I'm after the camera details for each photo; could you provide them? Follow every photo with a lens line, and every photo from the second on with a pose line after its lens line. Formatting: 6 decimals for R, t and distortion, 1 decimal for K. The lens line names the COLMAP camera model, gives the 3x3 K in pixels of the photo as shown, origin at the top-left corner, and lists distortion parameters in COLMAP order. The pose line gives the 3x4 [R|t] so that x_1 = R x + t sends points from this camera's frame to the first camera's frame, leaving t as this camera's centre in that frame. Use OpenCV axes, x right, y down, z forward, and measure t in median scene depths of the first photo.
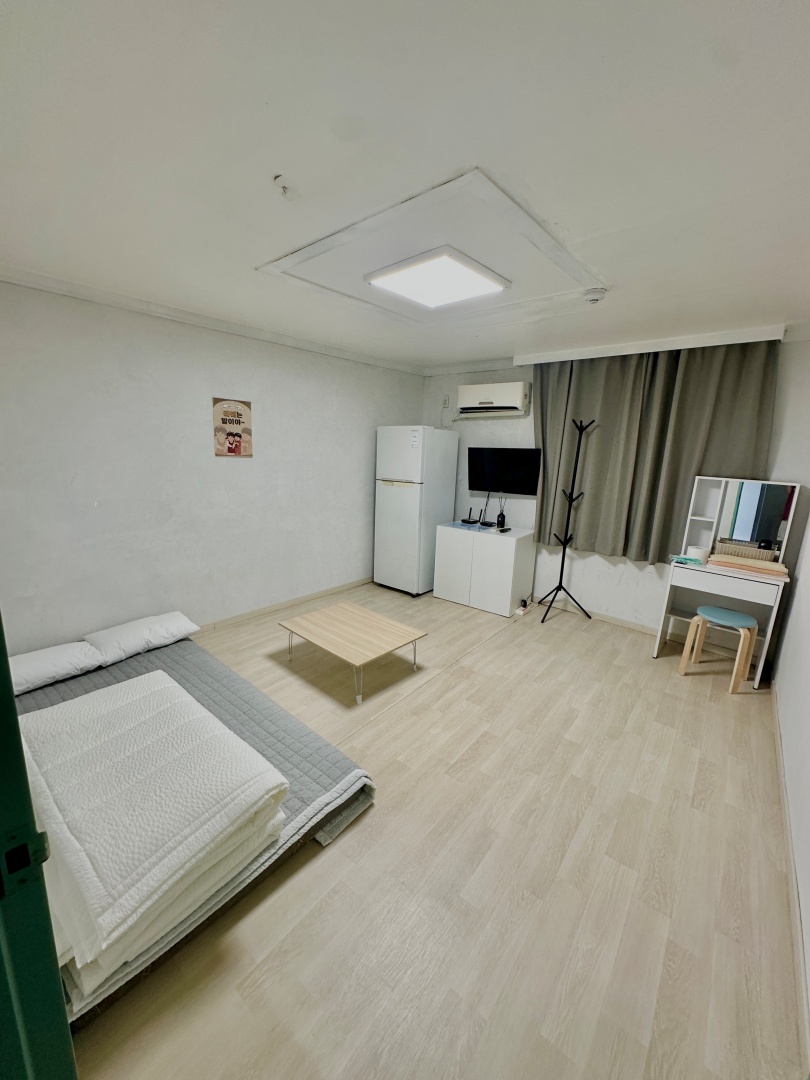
lens RADIAL K [[429.4, 0, 405.0], [0, 429.4, 540.0], [0, 0, 1]] dist [-0.001279, 0.004309]
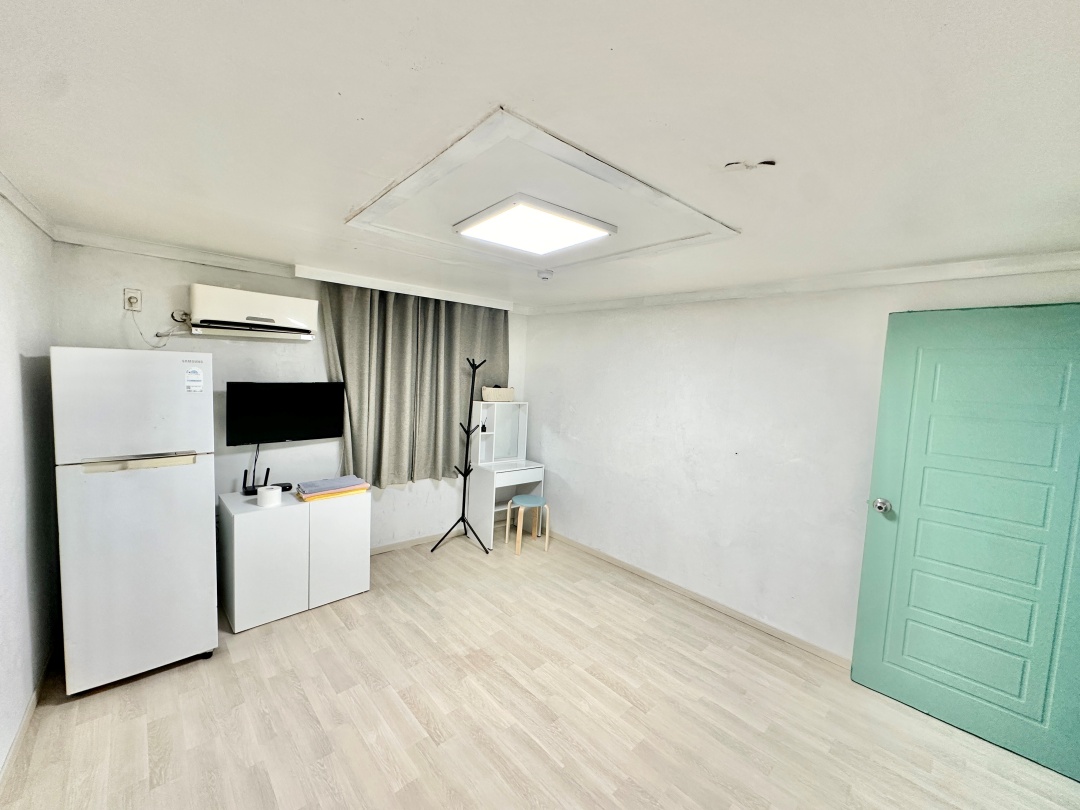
lens RADIAL K [[431.4, 0, 536.9], [0, 431.4, 406.2], [0, 0, 1]] dist [-0.000923, -0.000246]
pose [[0.165792, -0.090525, 0.981997, -0.466767], [0.190380, 0.979984, 0.058198, -0.145633], [-0.967610, 0.177304, 0.179707, 0.499673]]
